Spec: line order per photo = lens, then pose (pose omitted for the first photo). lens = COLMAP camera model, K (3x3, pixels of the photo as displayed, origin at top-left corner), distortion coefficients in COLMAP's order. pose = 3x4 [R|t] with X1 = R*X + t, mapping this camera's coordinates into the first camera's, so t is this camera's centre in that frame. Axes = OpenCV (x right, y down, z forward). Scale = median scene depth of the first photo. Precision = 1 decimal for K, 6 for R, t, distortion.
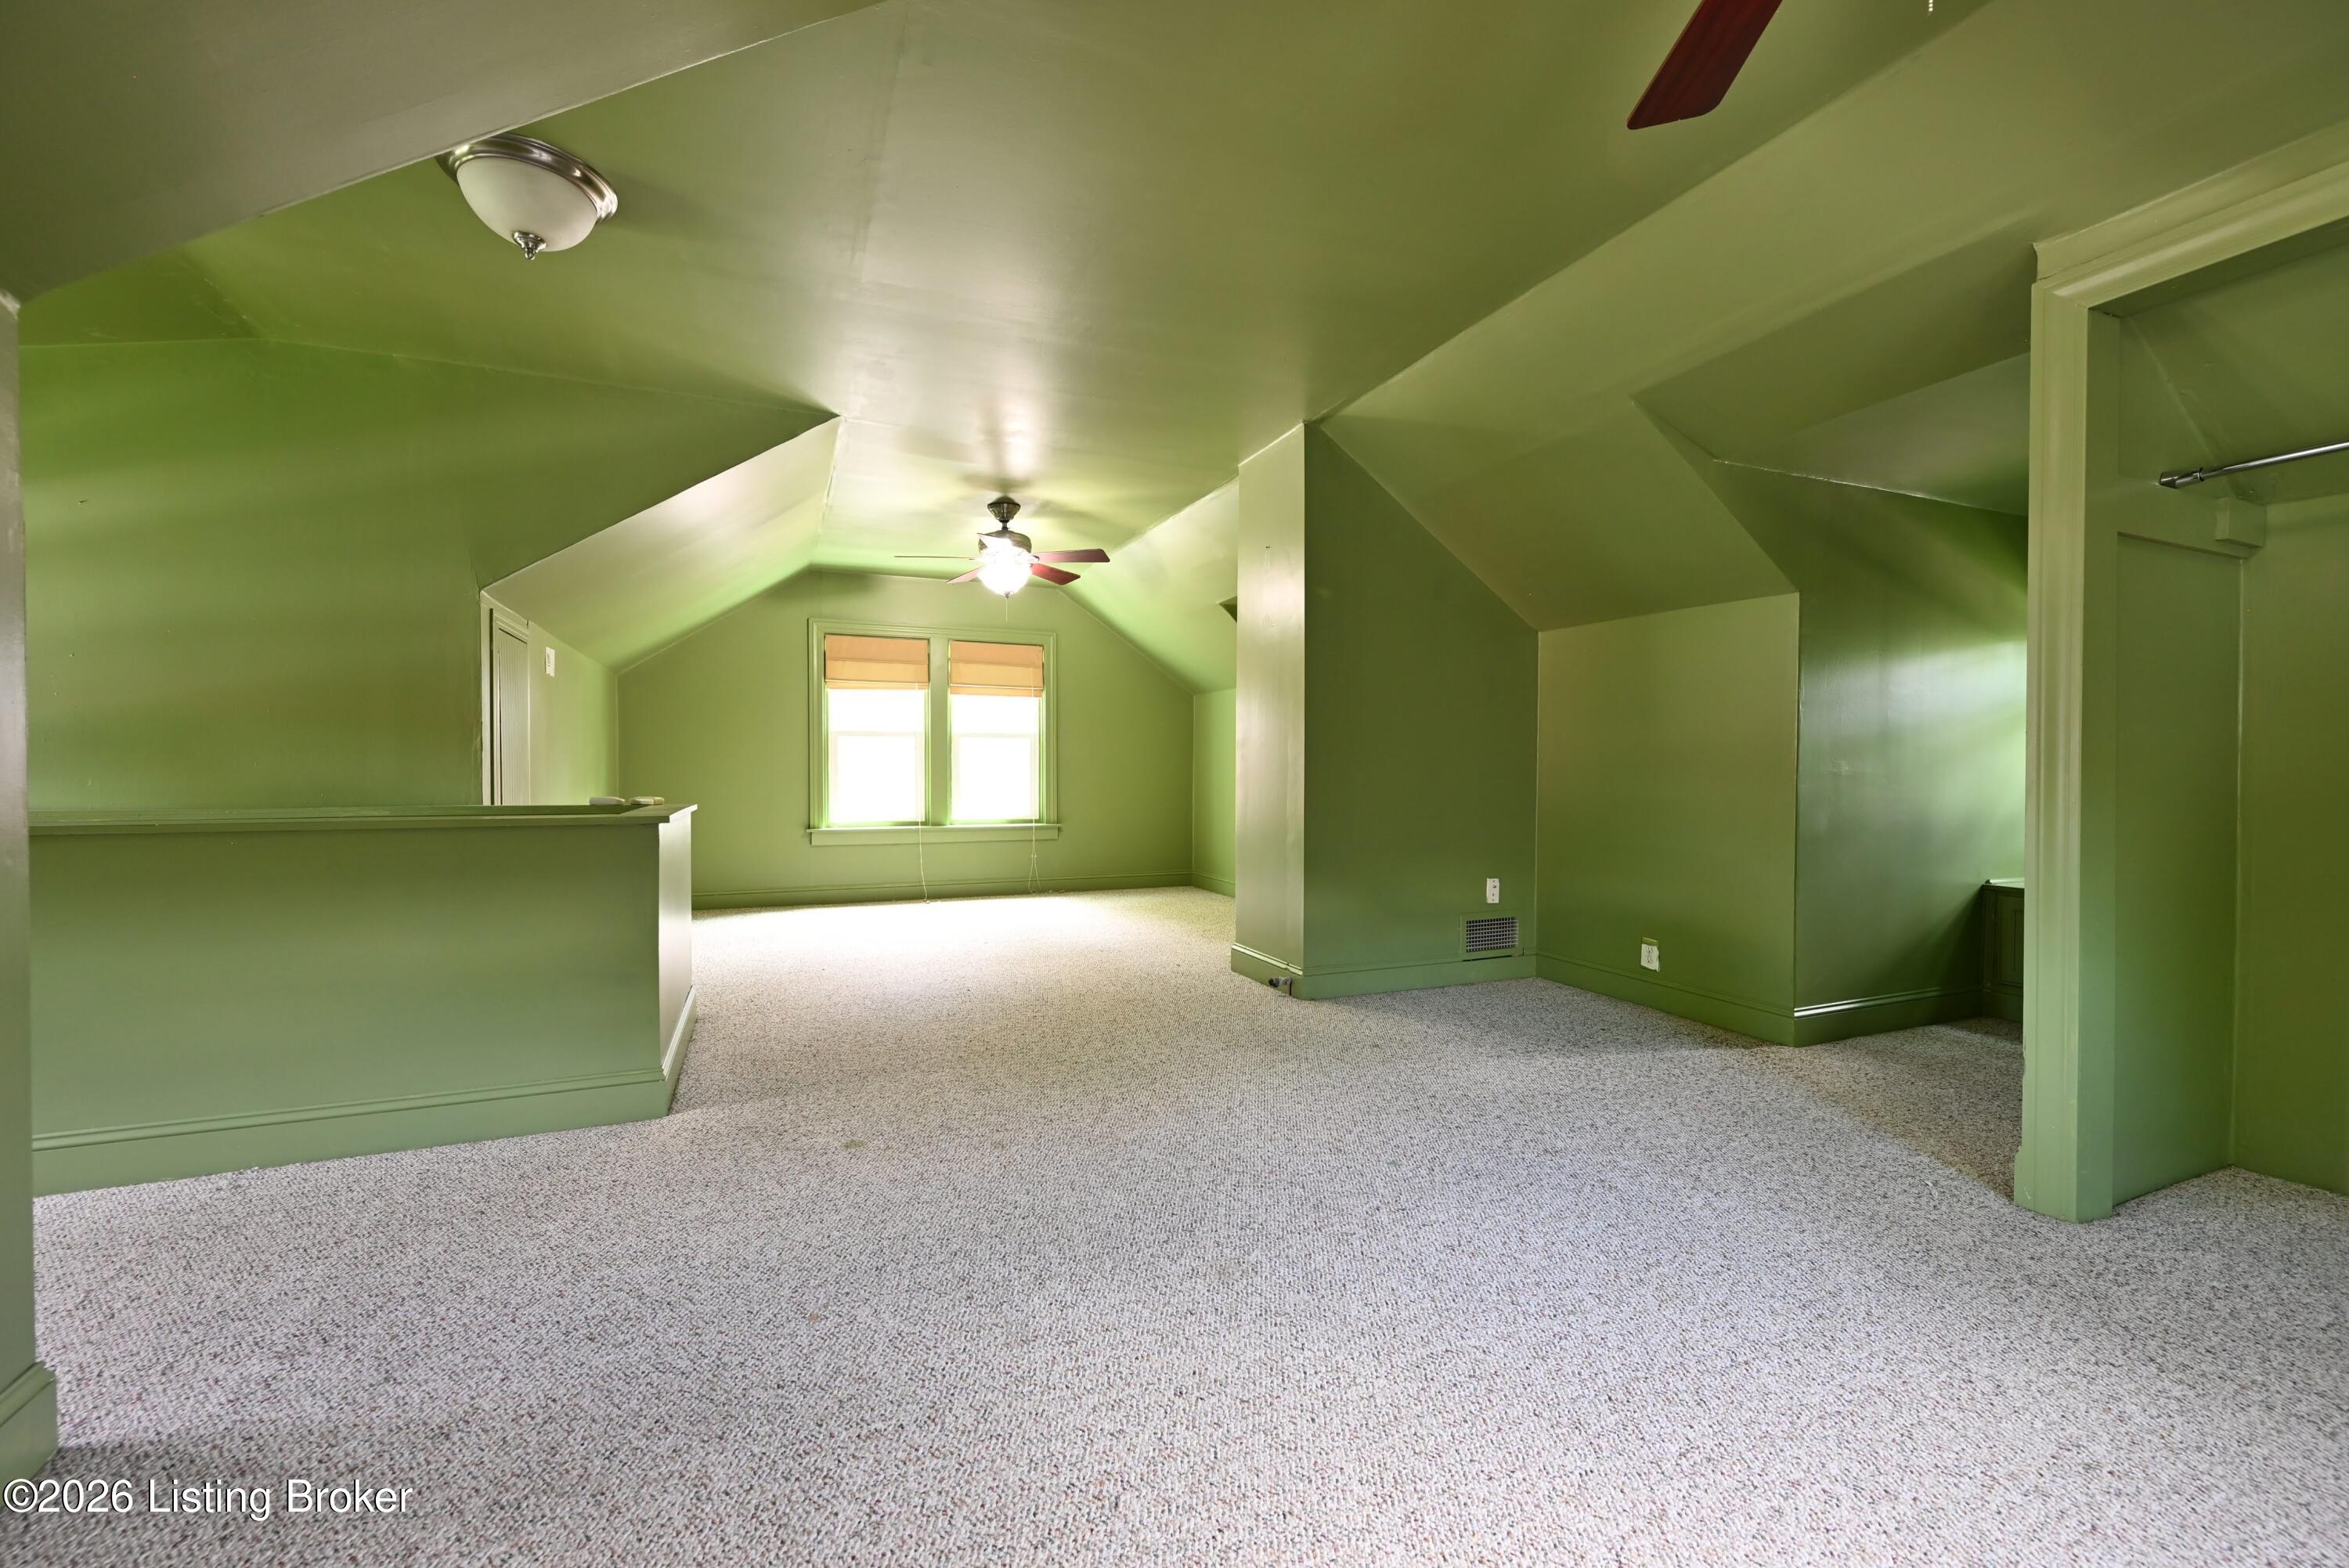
lens RADIAL K [[969.1, 0, 1187.1], [0, 969.1, 784.3], [0, 0, 1]] dist [0.000660, 0.000786]
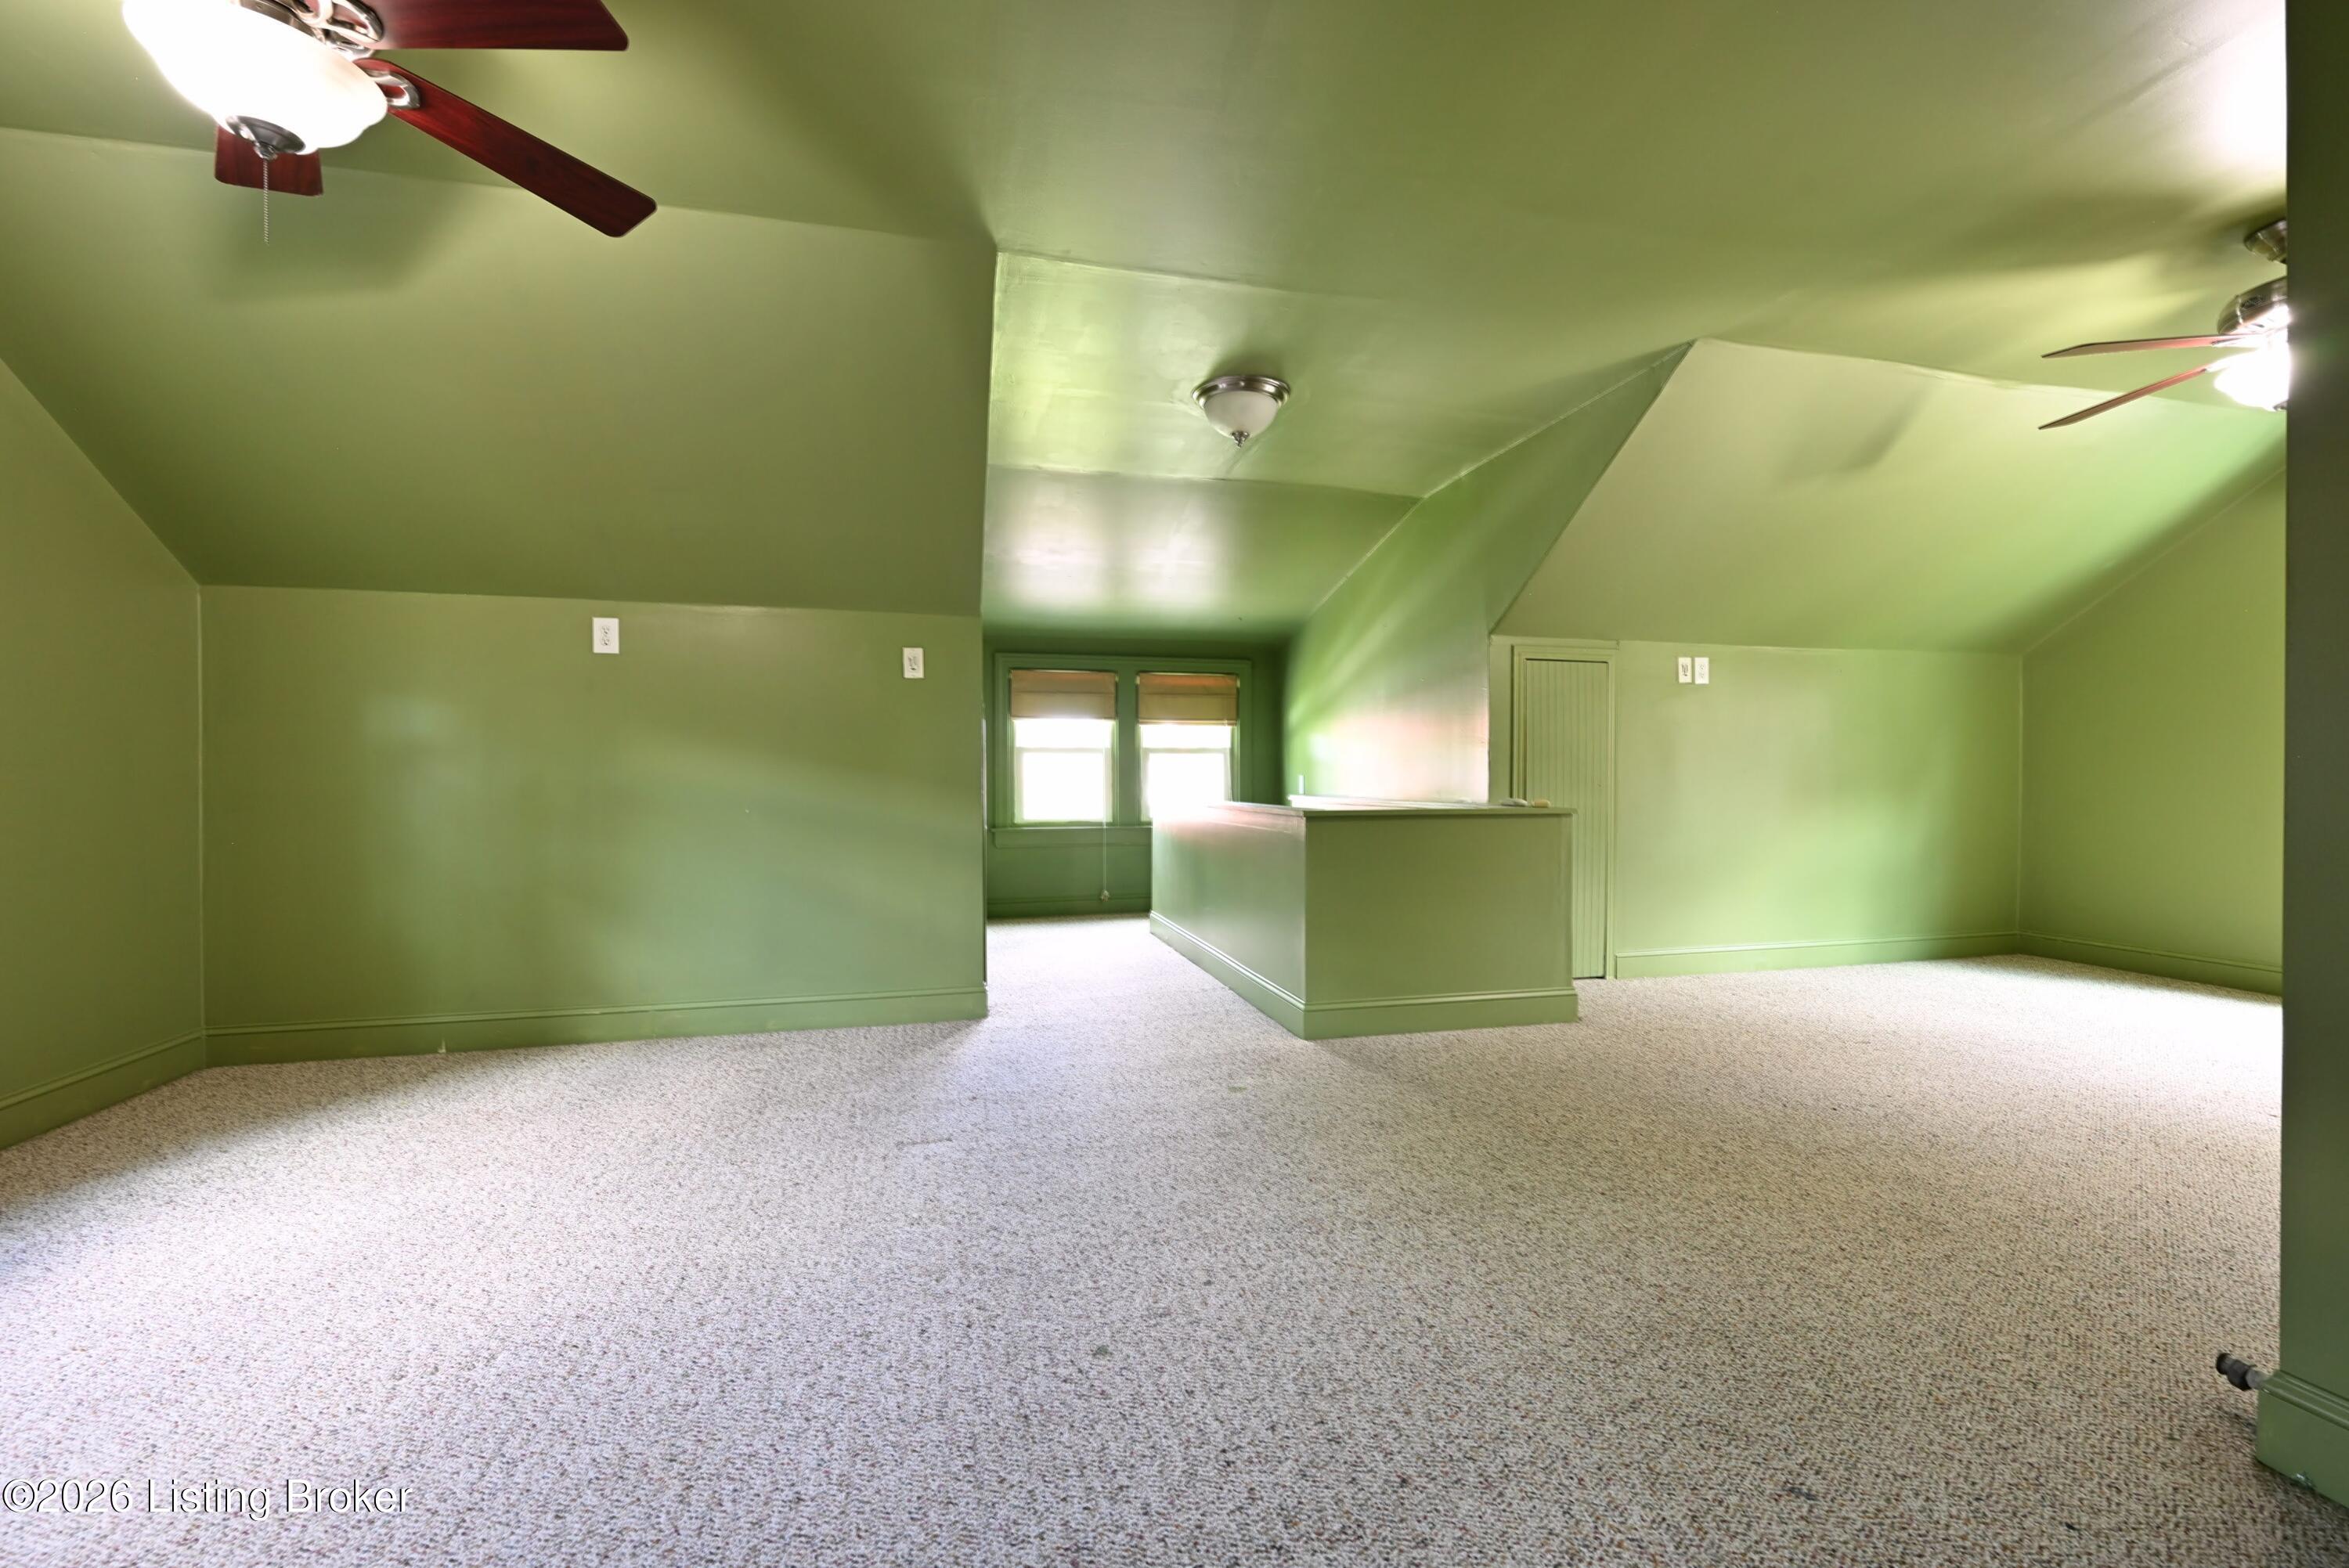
lens RADIAL K [[969.1, 0, 1187.1], [0, 969.1, 781.2], [0, 0, 1]] dist [0.000660, 0.000786]
pose [[-0.176258, 0.001964, -0.984342, 0.947401], [-0.010281, 0.999940, 0.003836, -0.020592], [0.984290, 0.010796, -0.176227, 1.263744]]
